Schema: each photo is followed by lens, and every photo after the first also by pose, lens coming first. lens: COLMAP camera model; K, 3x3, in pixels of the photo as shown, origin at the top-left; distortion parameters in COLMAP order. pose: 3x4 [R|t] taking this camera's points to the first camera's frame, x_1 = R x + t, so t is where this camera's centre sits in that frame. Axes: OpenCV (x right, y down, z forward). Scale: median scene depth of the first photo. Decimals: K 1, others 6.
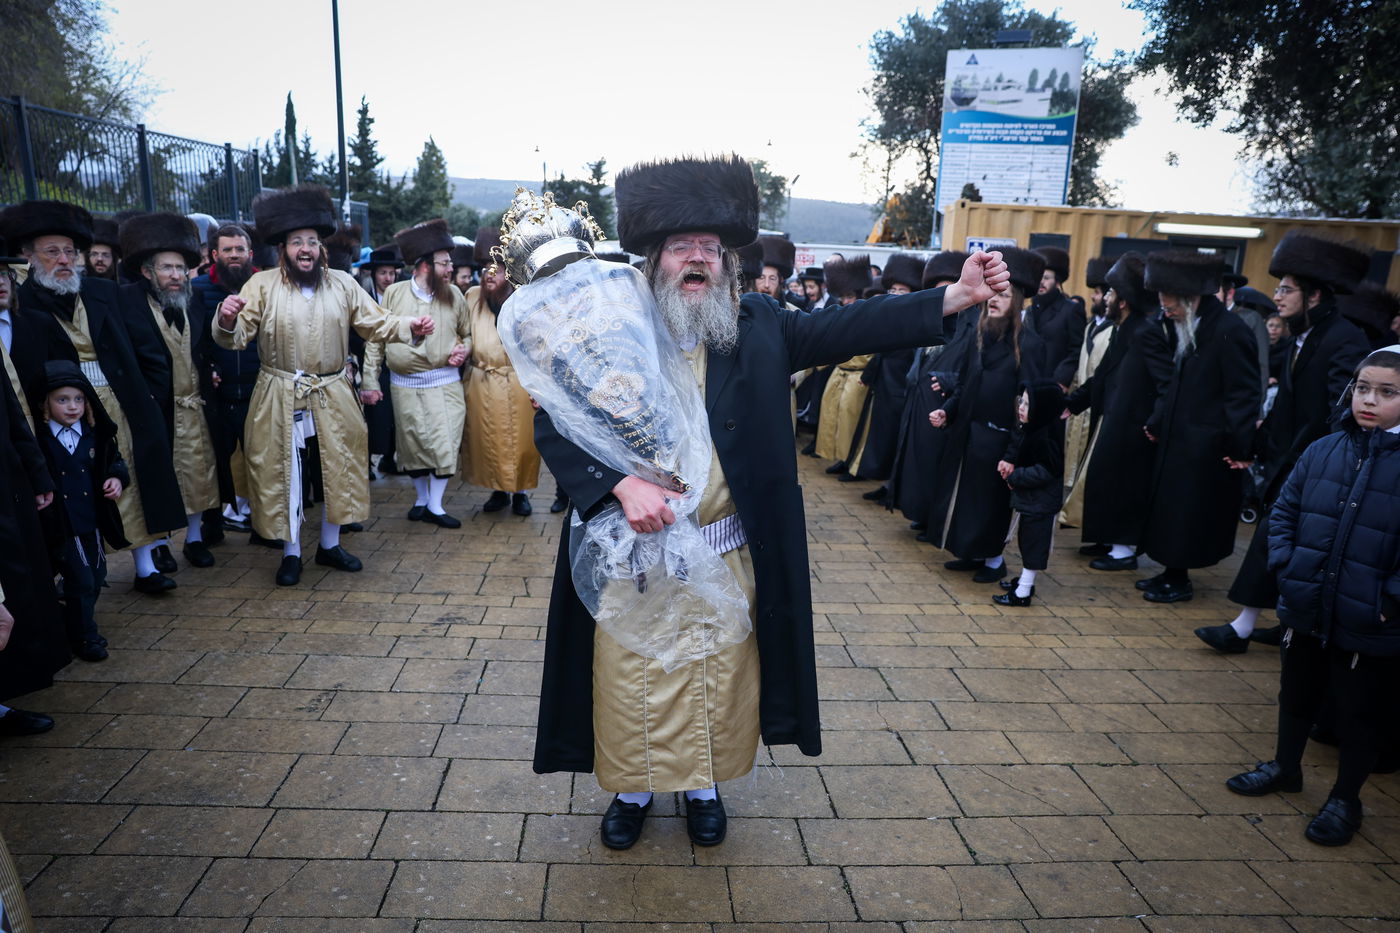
lens RADIAL K [[1031.3, 0, 700.0], [0, 1031.3, 466.5], [0, 0, 1]] dist [-0.133523, 0.148923]
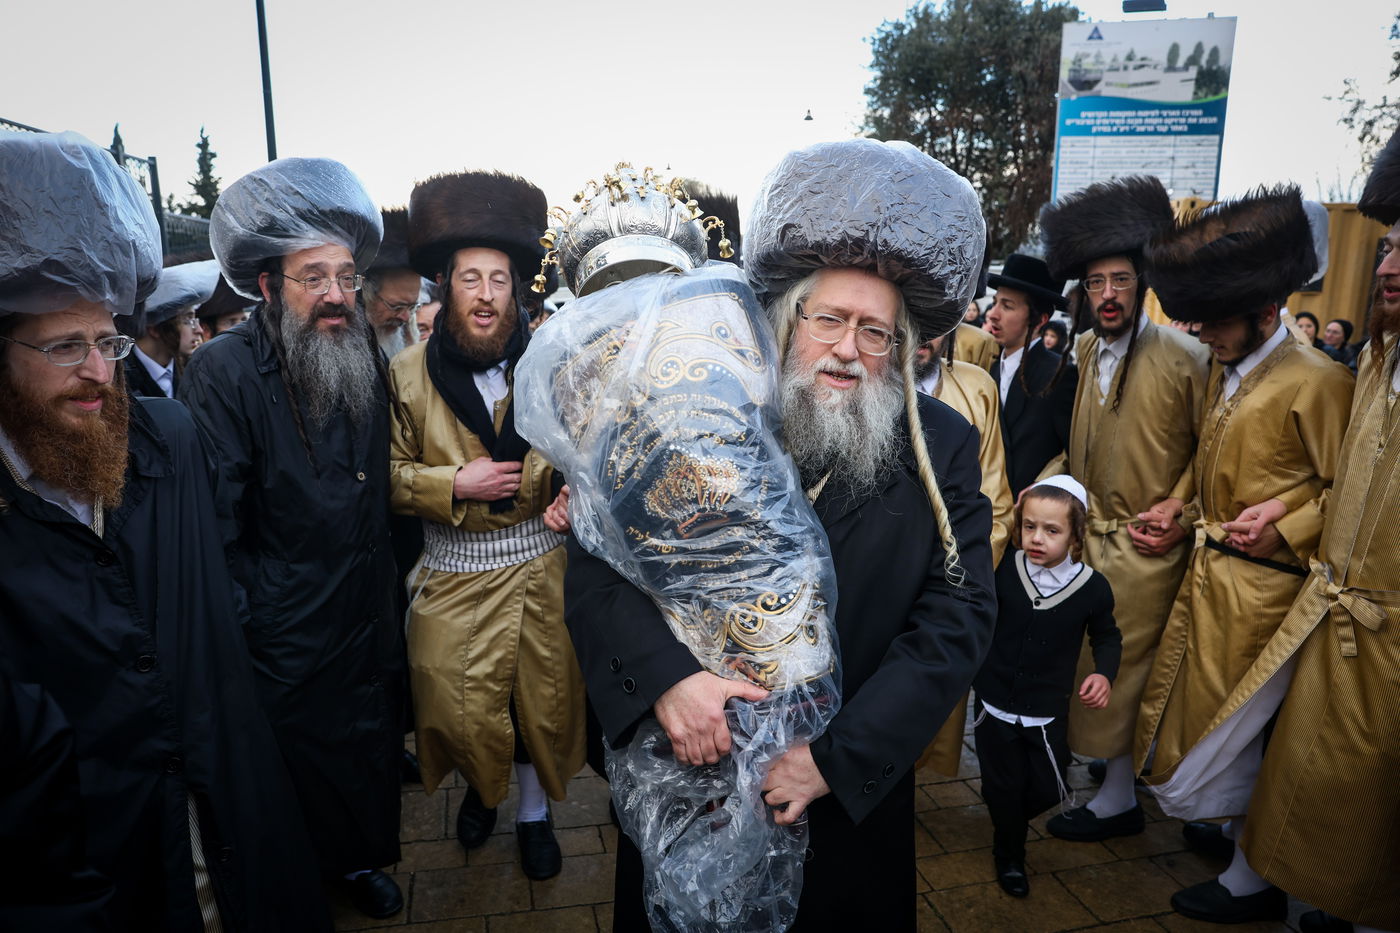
lens RADIAL K [[1031.3, 0, 700.0], [0, 1031.3, 466.5], [0, 0, 1]] dist [-0.133523, 0.148923]
pose [[0.987603, -0.057343, 0.146124, -0.187040], [0.062165, 0.997655, -0.028644, -0.048334], [-0.144139, 0.037372, 0.988852, 0.250819]]
